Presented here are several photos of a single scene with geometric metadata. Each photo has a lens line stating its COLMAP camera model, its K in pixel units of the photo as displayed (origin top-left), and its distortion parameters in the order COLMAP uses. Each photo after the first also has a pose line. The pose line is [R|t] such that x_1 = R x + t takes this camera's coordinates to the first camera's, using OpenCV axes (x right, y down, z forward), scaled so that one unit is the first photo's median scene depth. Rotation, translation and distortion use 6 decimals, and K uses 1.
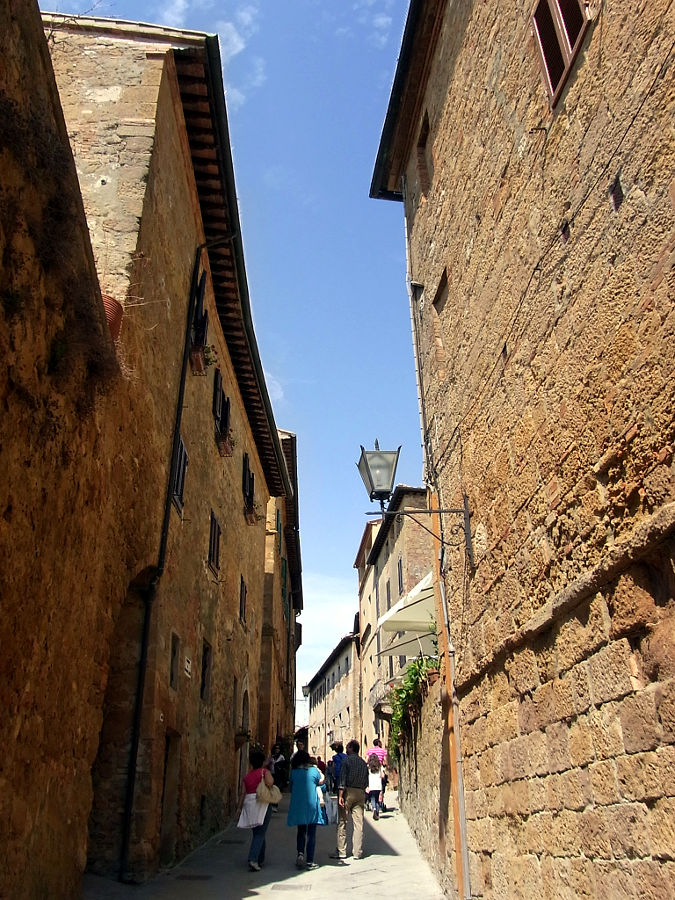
lens RADIAL K [[738.3, 0, 334.6], [0, 738.3, 451.8], [0, 0, 1]] dist [0.003474, 0.001418]
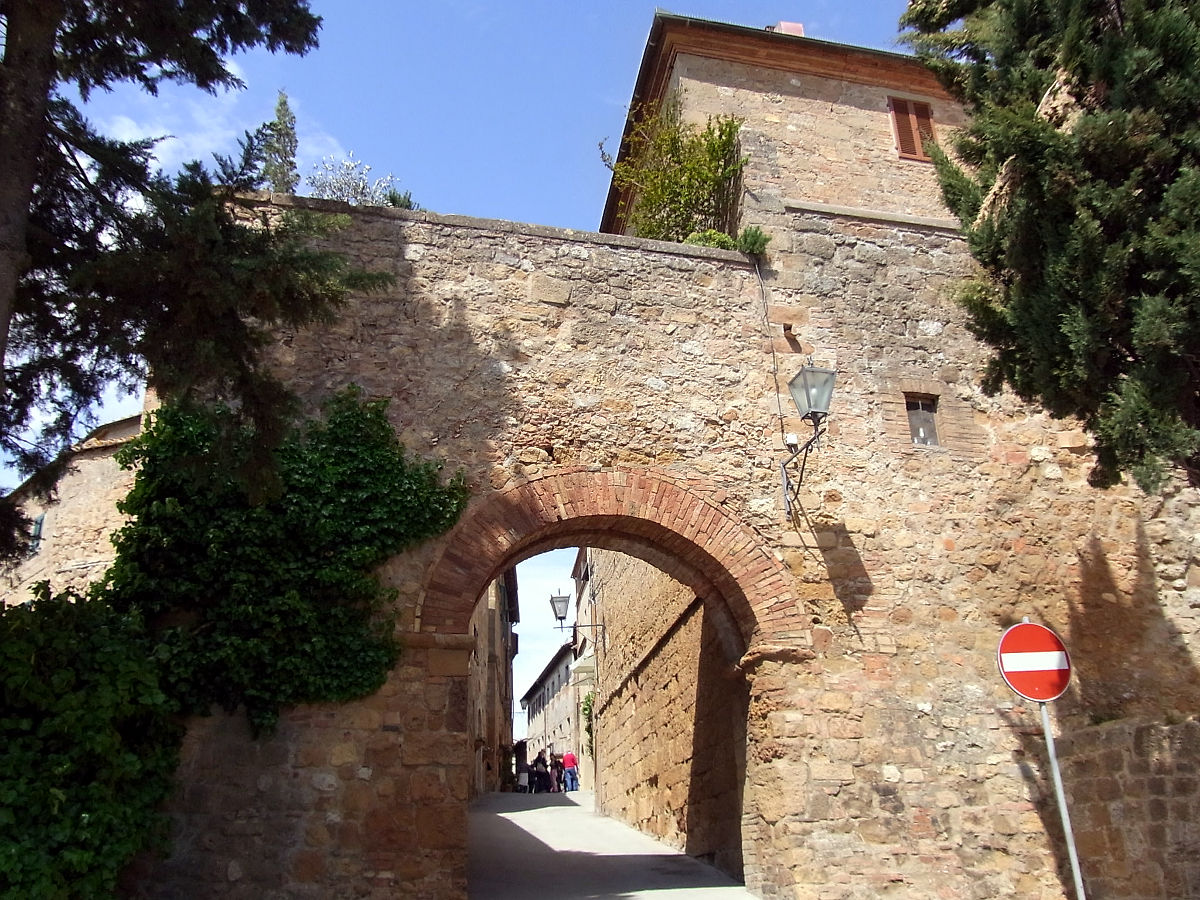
lens RADIAL K [[984.4, 0, 602.7], [0, 984.4, 447.4], [0, 0, 1]] dist [0.003474, 0.001418]
pose [[0.998868, -0.012578, 0.045870, 0.009004], [0.009518, 0.997751, 0.066345, -0.088899], [-0.046601, -0.065833, 0.996742, -0.253128]]
